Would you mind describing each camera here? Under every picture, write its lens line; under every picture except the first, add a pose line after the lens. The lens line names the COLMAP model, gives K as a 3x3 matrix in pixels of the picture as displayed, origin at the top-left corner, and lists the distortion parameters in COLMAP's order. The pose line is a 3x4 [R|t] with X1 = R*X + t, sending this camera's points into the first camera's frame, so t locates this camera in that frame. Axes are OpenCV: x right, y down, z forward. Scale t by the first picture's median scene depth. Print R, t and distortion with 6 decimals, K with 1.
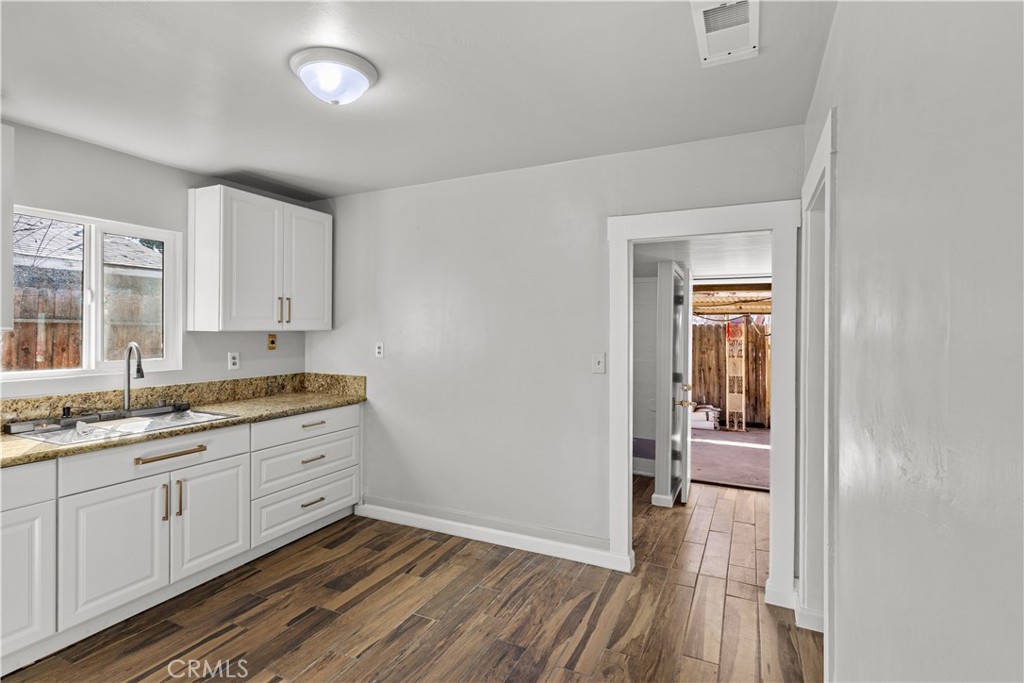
lens RADIAL K [[505.4, 0, 495.6], [0, 505.4, 323.7], [0, 0, 1]] dist [0.007877, 0.003365]
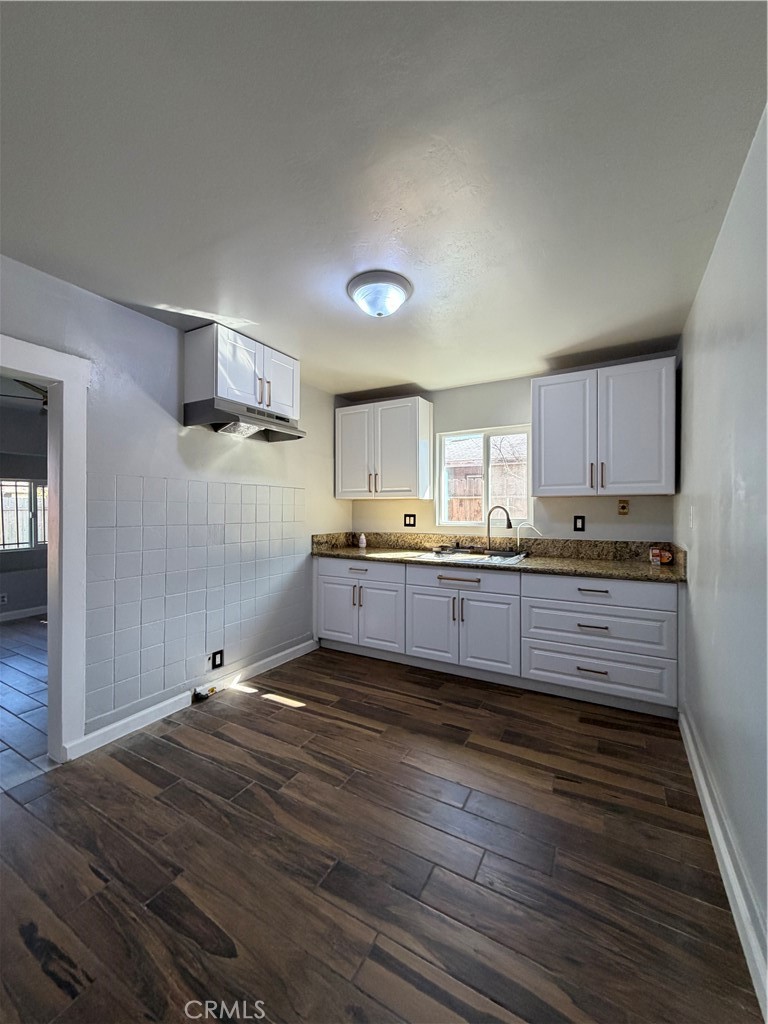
lens RADIAL K [[391.1, 0, 365.6], [0, 391.1, 506.7], [0, 0, 1]] dist [-0.002226, 0.000250]
pose [[-0.048493, -0.005923, -0.998806, 0.449223], [0.015509, 0.999857, -0.006682, 0.040198], [0.998703, -0.015814, -0.048394, 0.666140]]
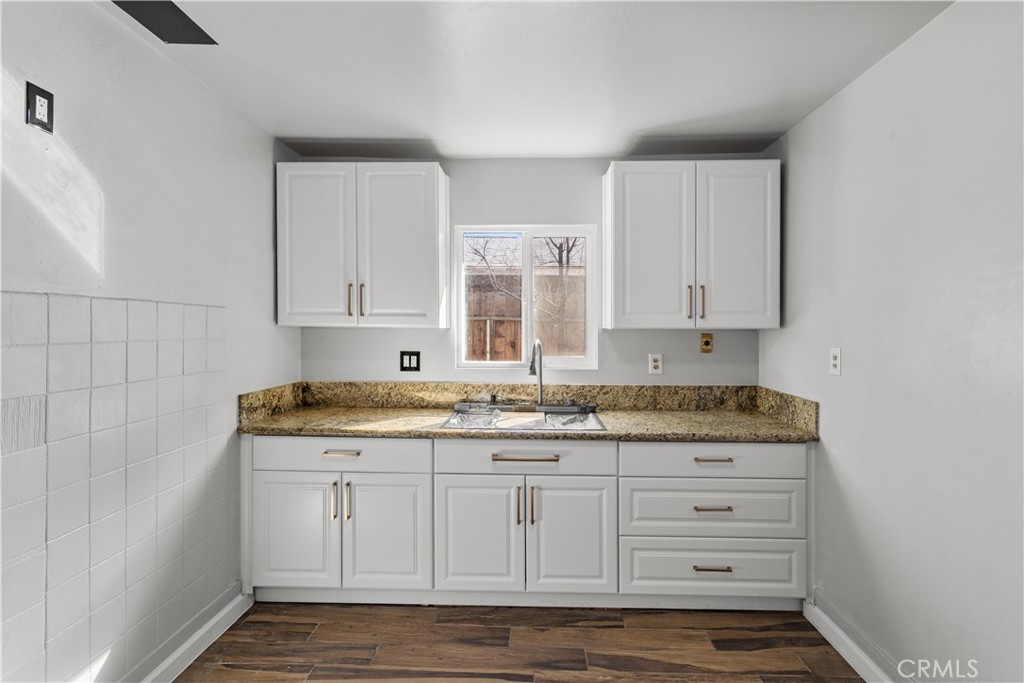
lens RADIAL K [[505.4, 0, 504.5], [0, 505.4, 331.6], [0, 0, 1]] dist [0.007877, 0.003365]
pose [[0.428900, 0.005866, -0.903333, 0.172991], [0.009973, 0.999887, 0.011228, 0.007669], [0.903297, -0.013825, 0.428793, 0.473906]]
